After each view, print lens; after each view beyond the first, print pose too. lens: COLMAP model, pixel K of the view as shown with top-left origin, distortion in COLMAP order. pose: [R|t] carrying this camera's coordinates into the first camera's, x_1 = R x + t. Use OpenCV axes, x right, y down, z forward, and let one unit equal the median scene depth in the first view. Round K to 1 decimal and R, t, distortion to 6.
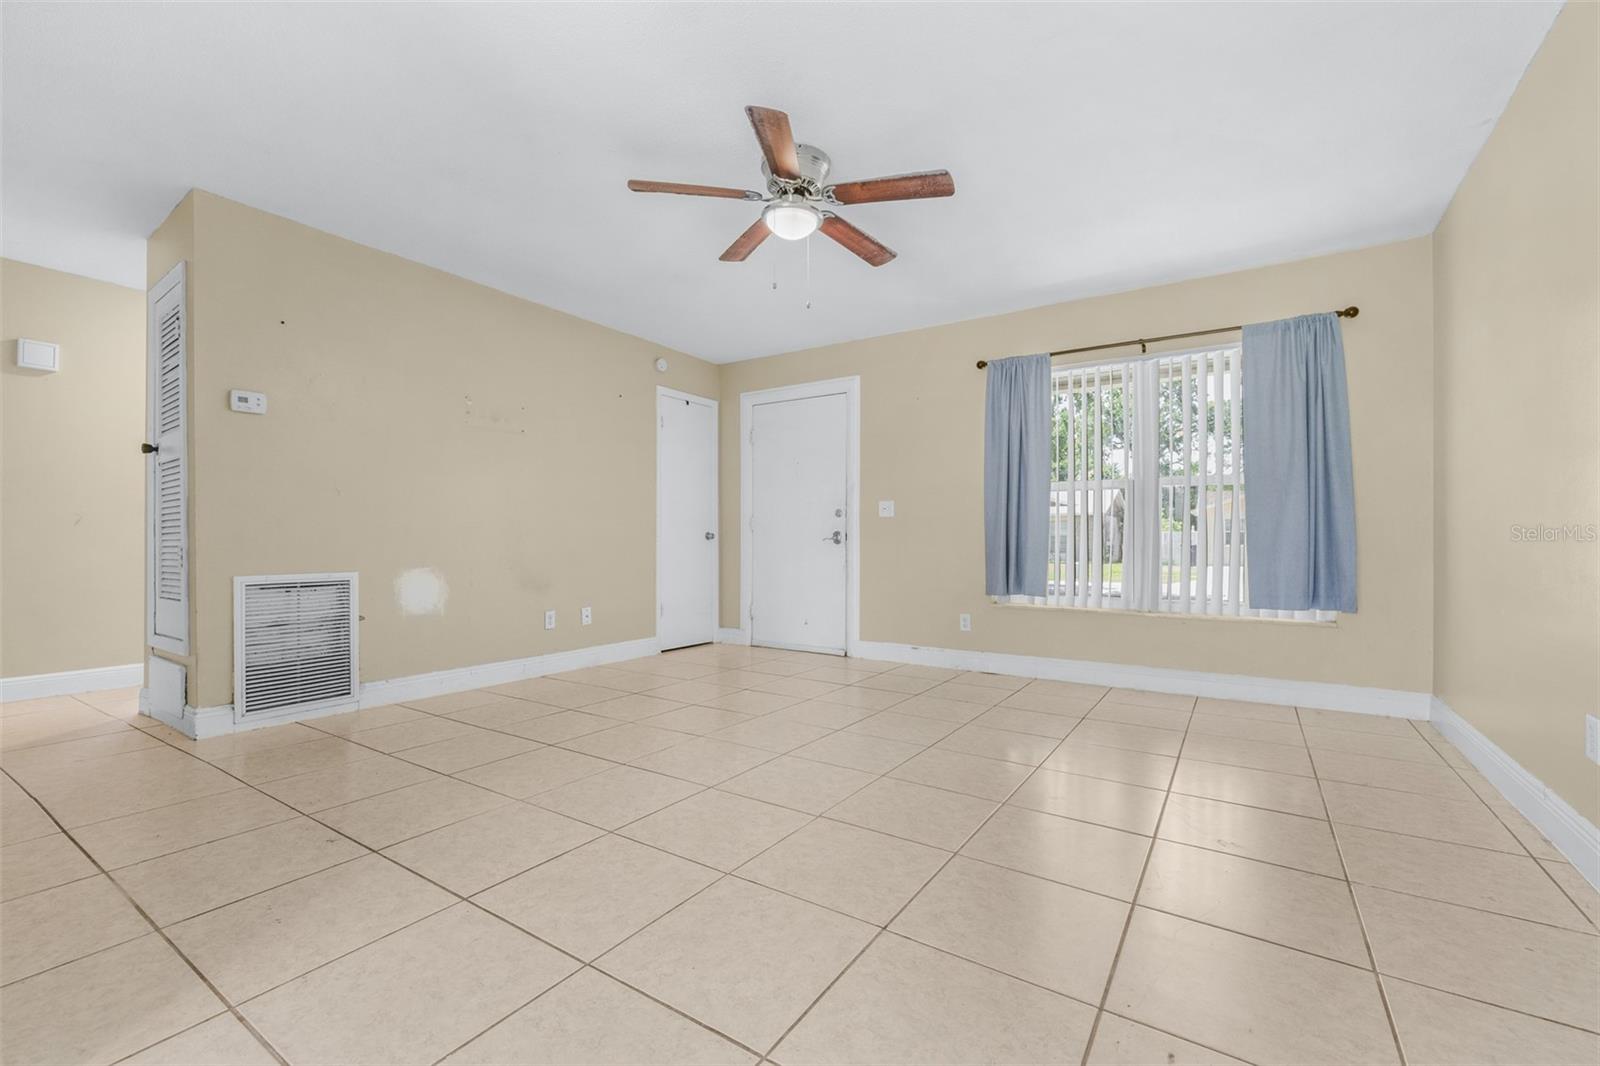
lens RADIAL K [[675.0, 0, 799.7], [0, 675.0, 537.8], [0, 0, 1]] dist [0.000077, -0.000003]
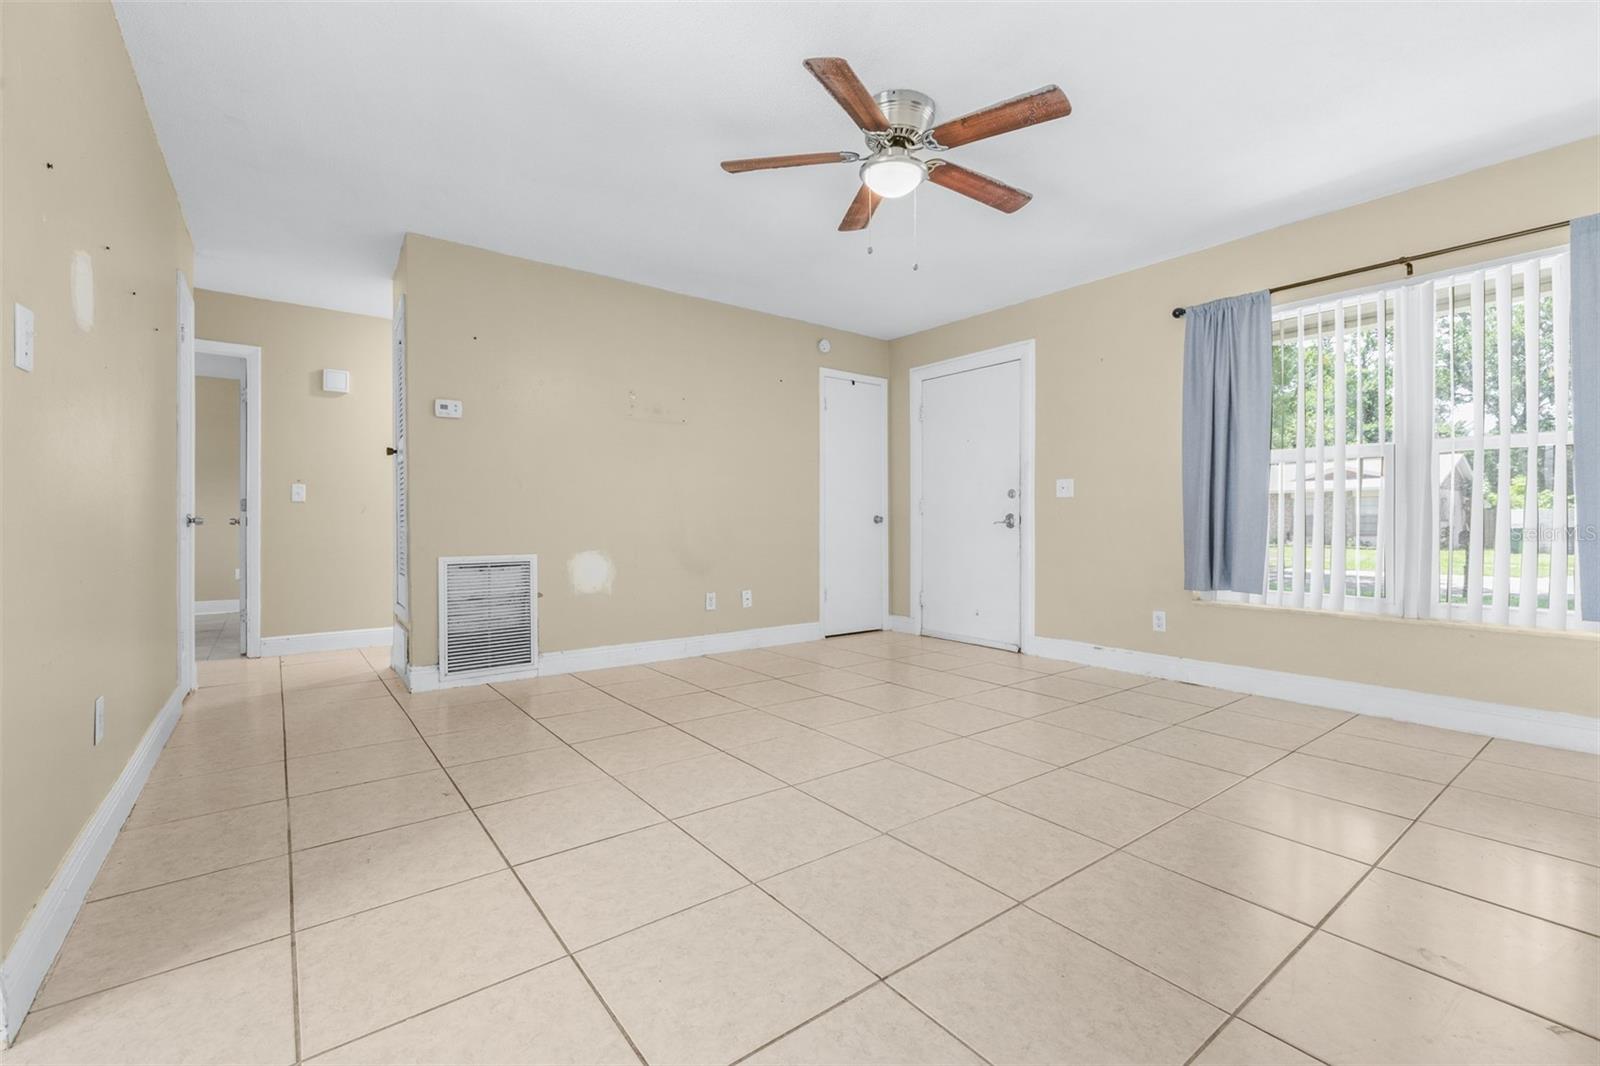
lens RADIAL K [[687.0, 0, 802.7], [0, 687.0, 524.7], [0, 0, 1]] dist [-0.000119, 0.000172]
pose [[0.946126, -0.001981, -0.323794, 0.116385], [0.004550, 0.999964, 0.007176, -0.003822], [0.323768, -0.008263, 0.946100, 0.051856]]
